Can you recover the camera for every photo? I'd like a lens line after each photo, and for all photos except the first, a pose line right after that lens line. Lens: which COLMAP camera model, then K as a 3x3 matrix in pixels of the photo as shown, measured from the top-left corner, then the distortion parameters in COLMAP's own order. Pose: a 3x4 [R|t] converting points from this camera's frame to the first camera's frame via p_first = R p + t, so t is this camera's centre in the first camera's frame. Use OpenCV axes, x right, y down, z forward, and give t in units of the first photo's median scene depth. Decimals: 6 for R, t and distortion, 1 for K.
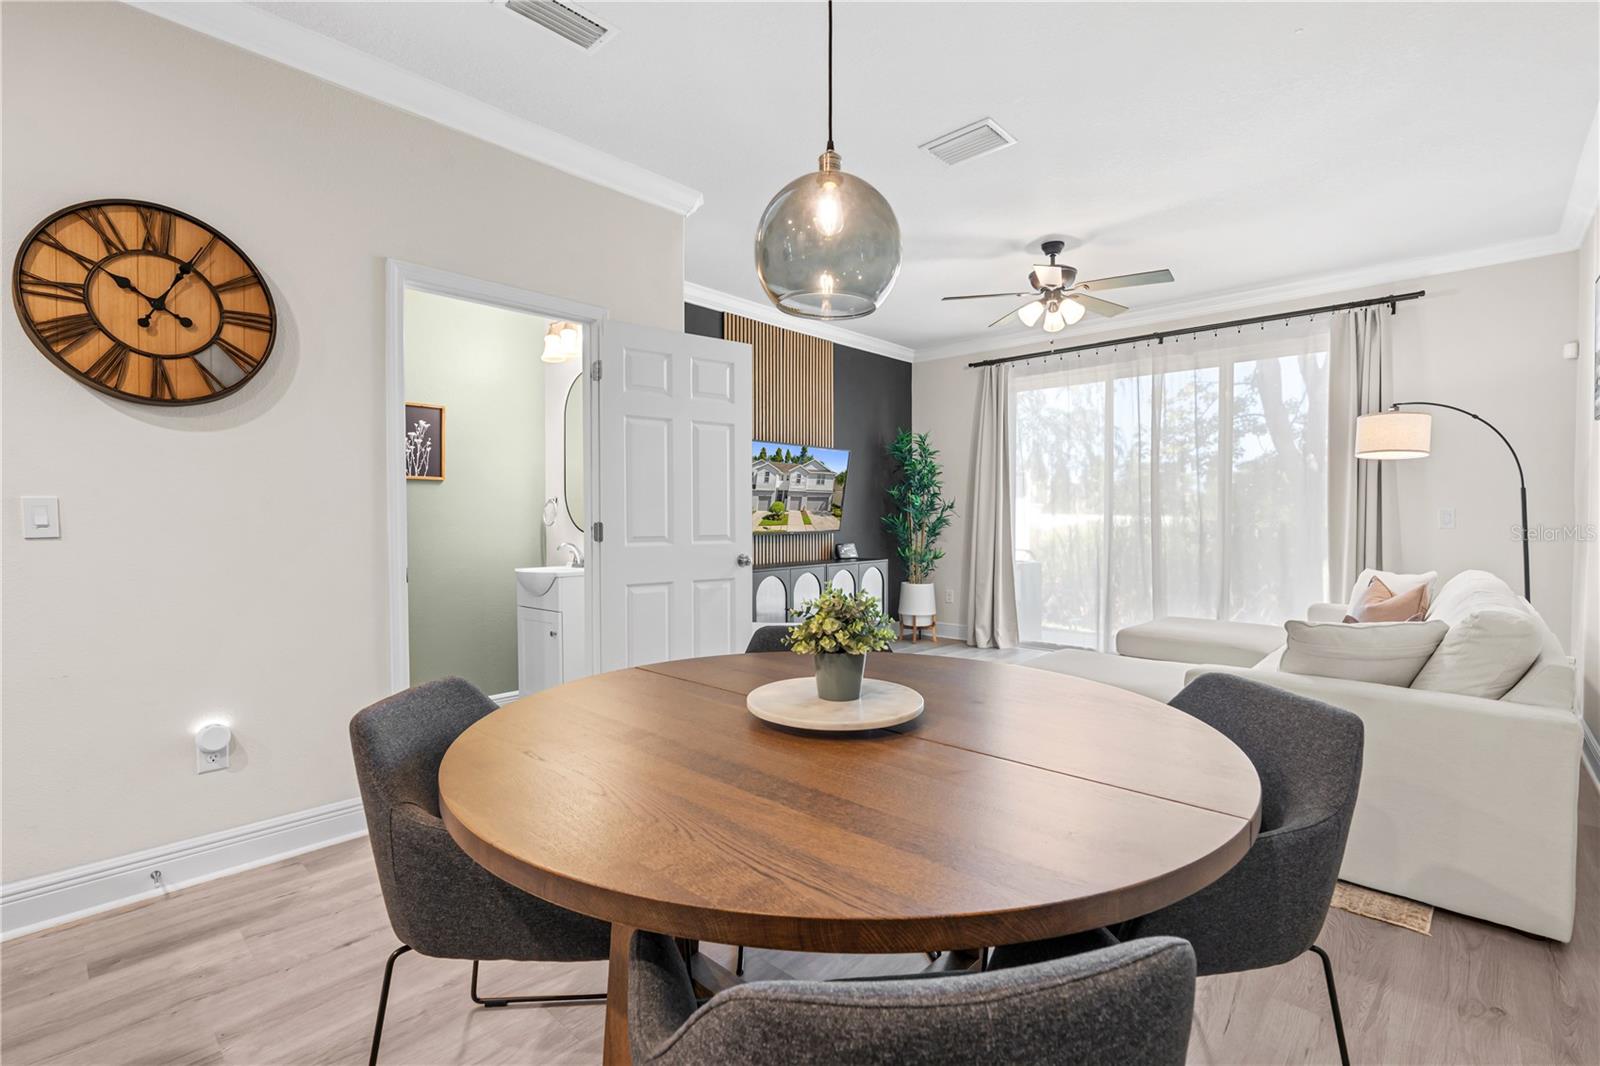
lens RADIAL K [[723.9, 0, 808.7], [0, 723.9, 525.2], [0, 0, 1]] dist [-0.007350, 0.000051]
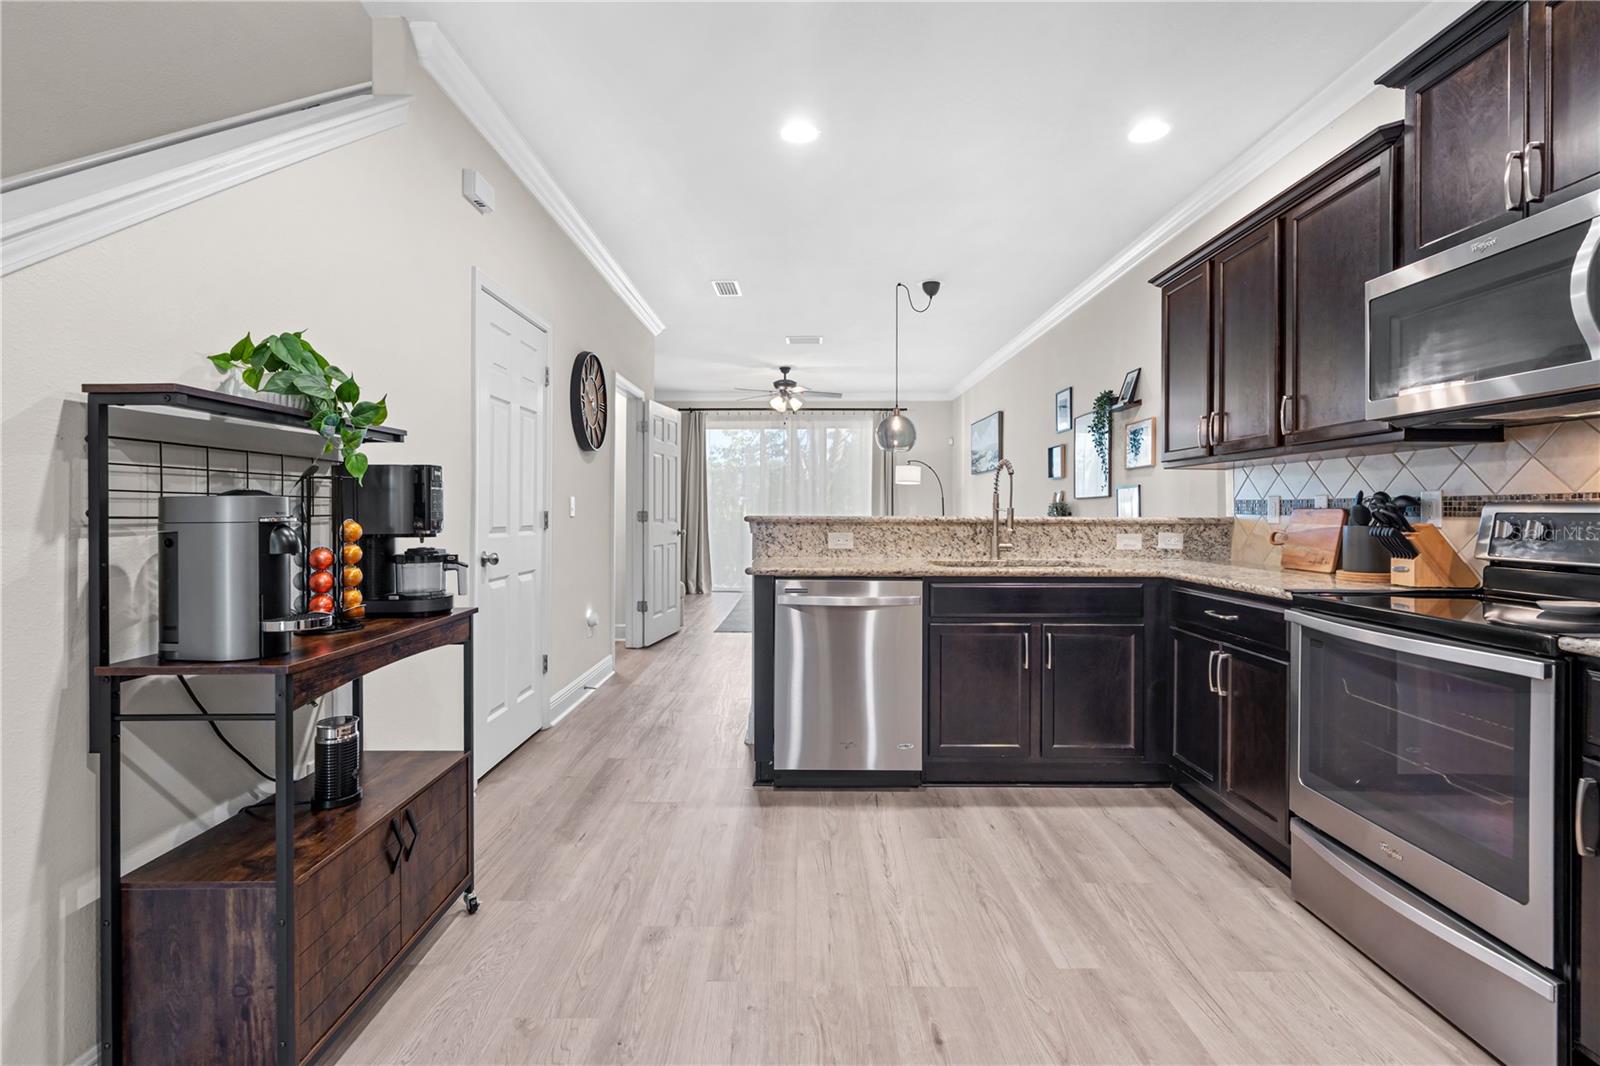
lens RADIAL K [[730.2, 0, 791.2], [0, 730.2, 509.3], [0, 0, 1]] dist [-0.002878, 0.000605]
pose [[0.752836, 0.005399, 0.658186, -1.873469], [0.004269, 0.999905, -0.013084, 0.028837], [-0.658194, 0.012660, 0.752742, -0.957303]]
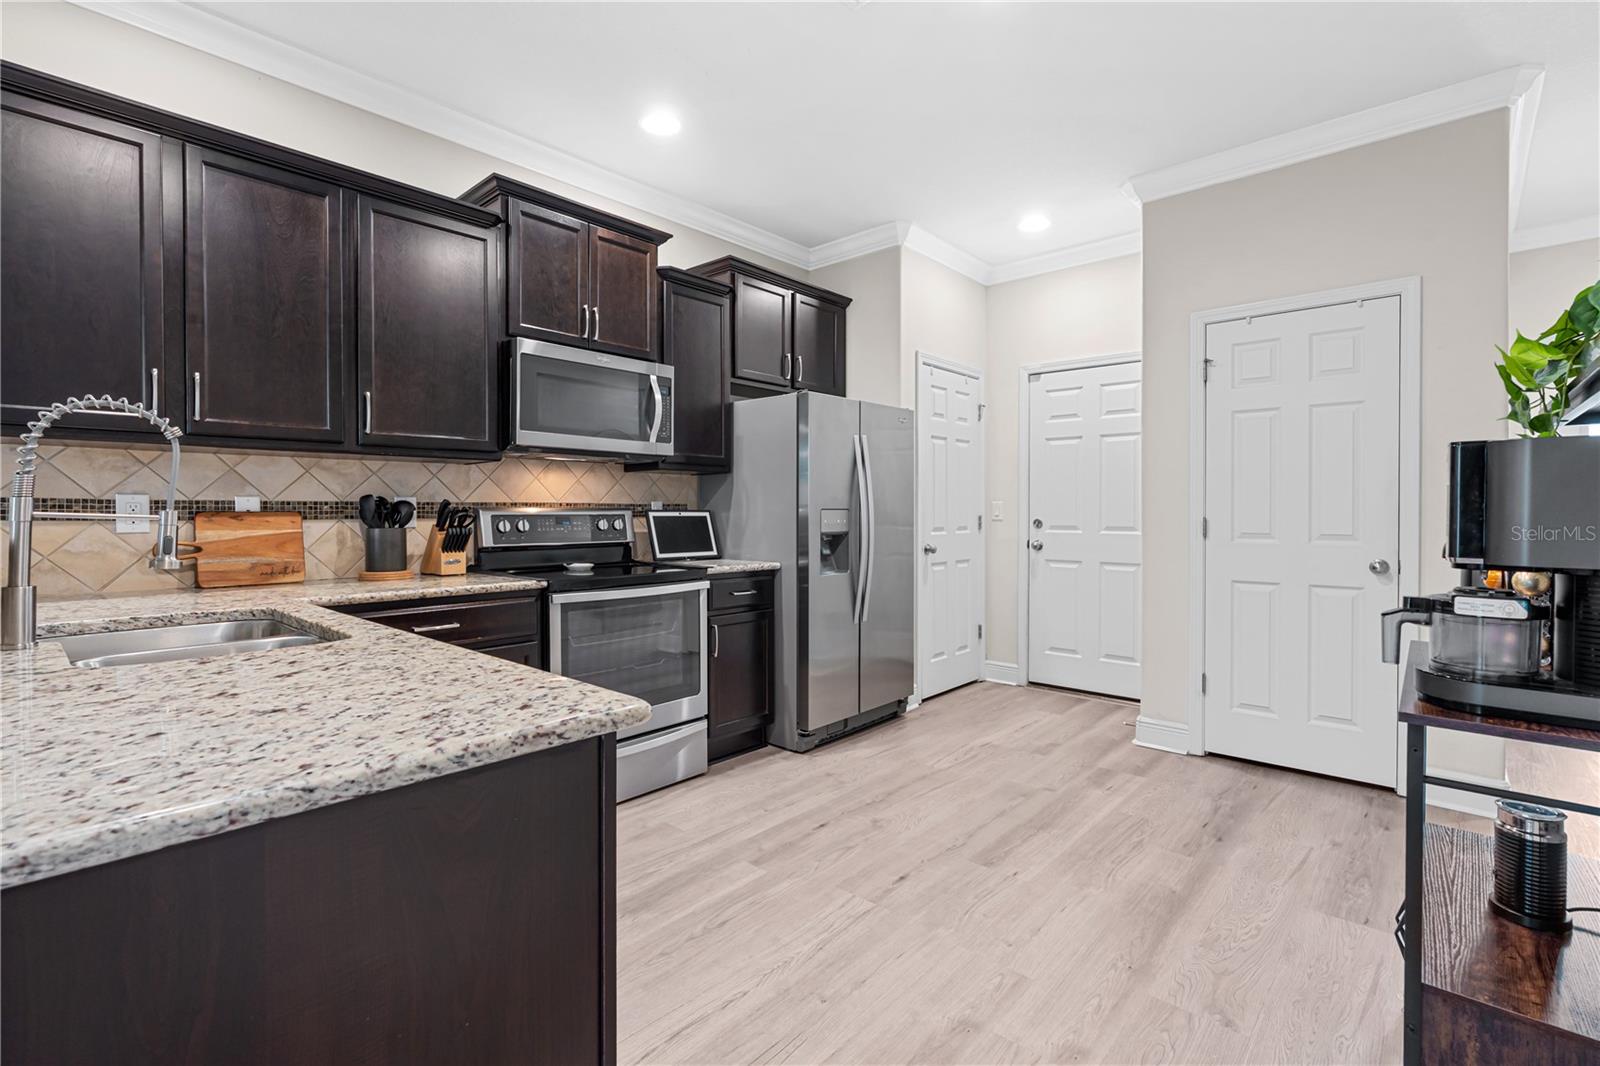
lens RADIAL K [[722.1, 0, 804.8], [0, 722.1, 515.4], [0, 0, 1]] dist [-0.003683, -0.000075]
pose [[-0.999997, 0.000943, -0.002165, -1.121161], [0.000901, 0.999813, 0.019335, -0.001616], [0.002183, 0.019333, -0.999811, 0.577403]]
